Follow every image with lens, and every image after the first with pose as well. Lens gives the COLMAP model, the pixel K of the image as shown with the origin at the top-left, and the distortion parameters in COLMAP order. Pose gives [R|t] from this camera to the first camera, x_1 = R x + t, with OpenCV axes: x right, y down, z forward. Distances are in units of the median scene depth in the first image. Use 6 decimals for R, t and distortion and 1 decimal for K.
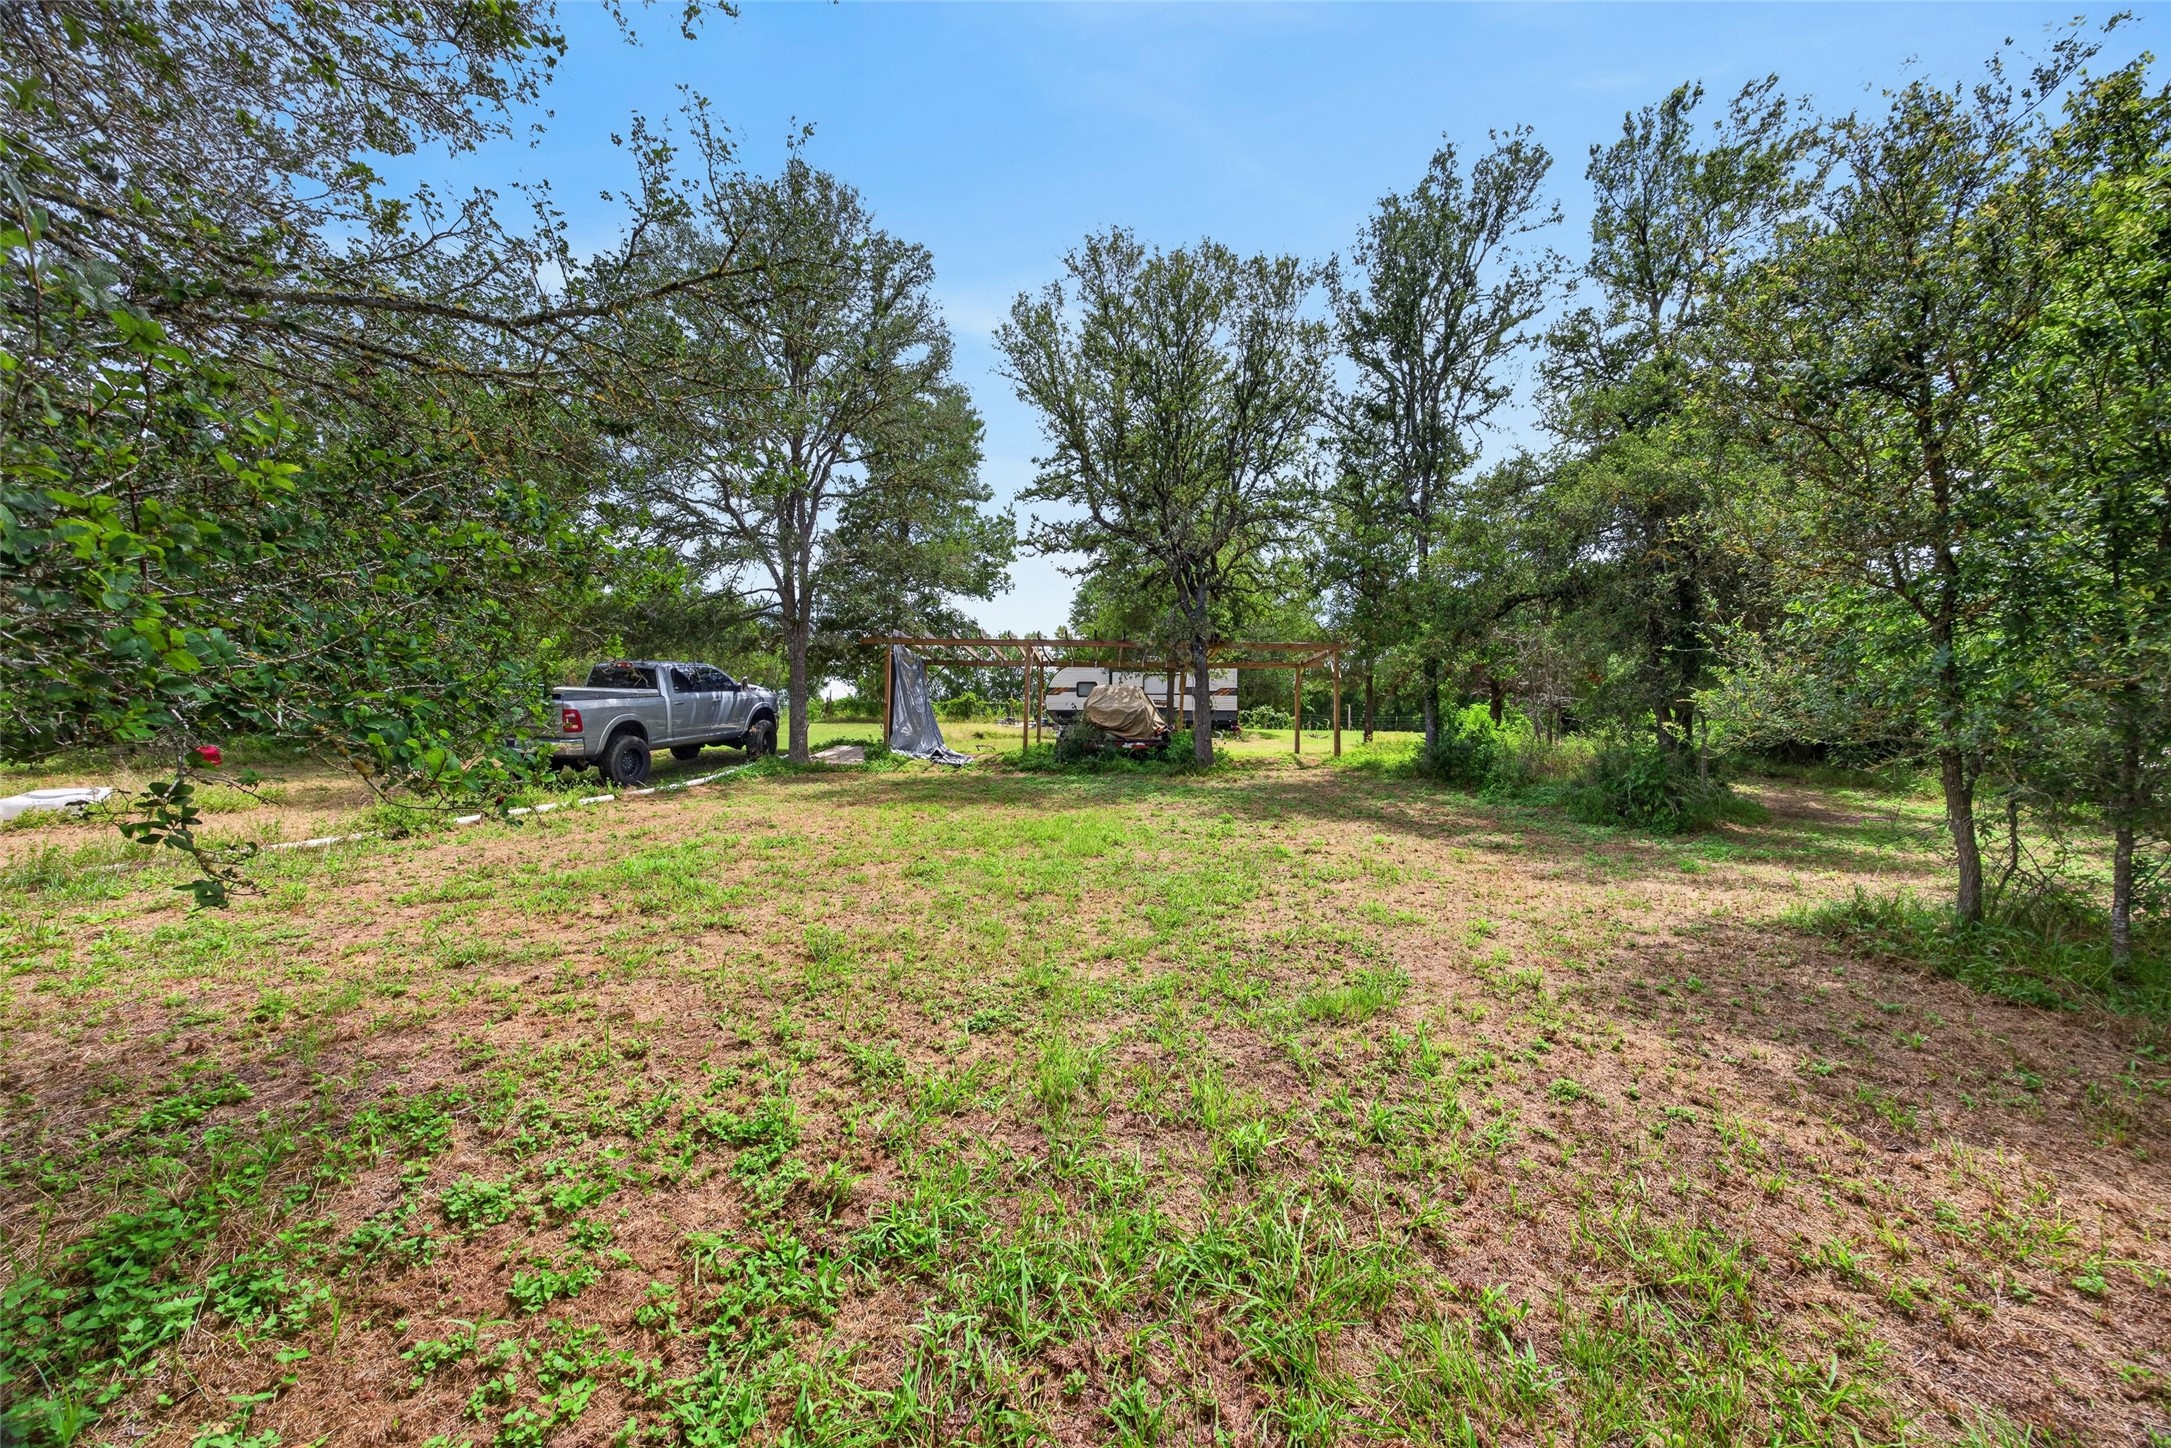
lens RADIAL K [[894.2, 0, 1085.5], [0, 894.2, 724.0], [0, 0, 1]] dist [0.003240, 0.000210]
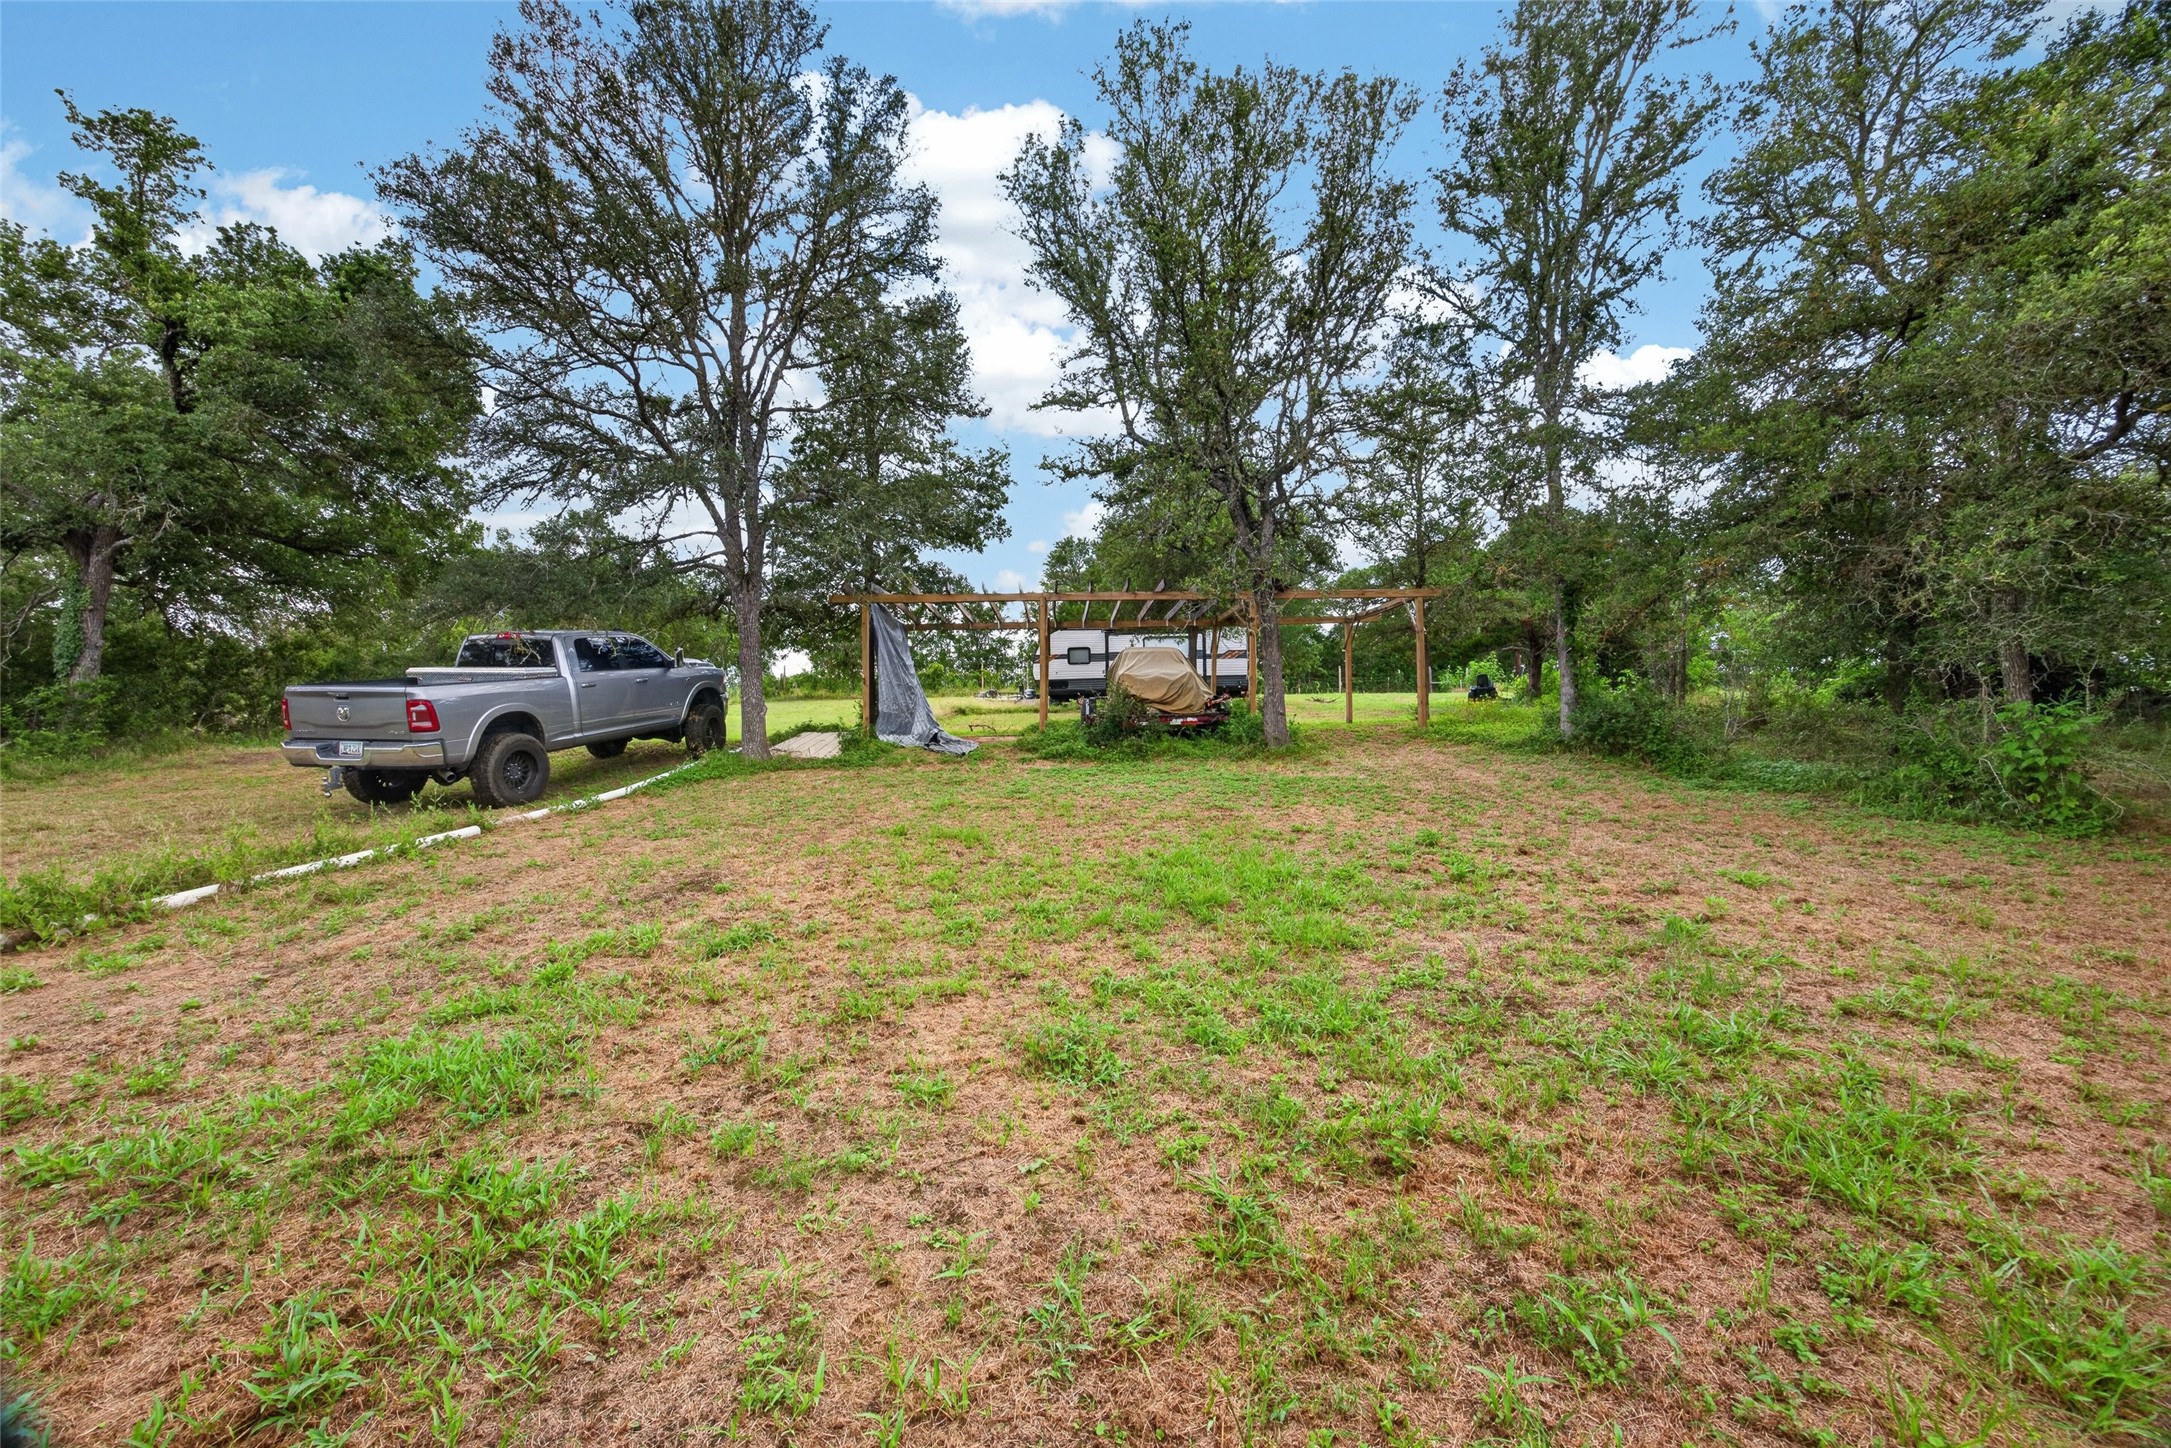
lens RADIAL K [[859.6, 0, 1090.1], [0, 859.6, 719.3], [0, 0, 1]] dist [0.002258, 0.000180]
pose [[0.997318, -0.032923, 0.065369, -0.078927], [0.030810, 0.998978, 0.033082, -0.005695], [-0.066391, -0.030979, 0.997313, 0.235854]]
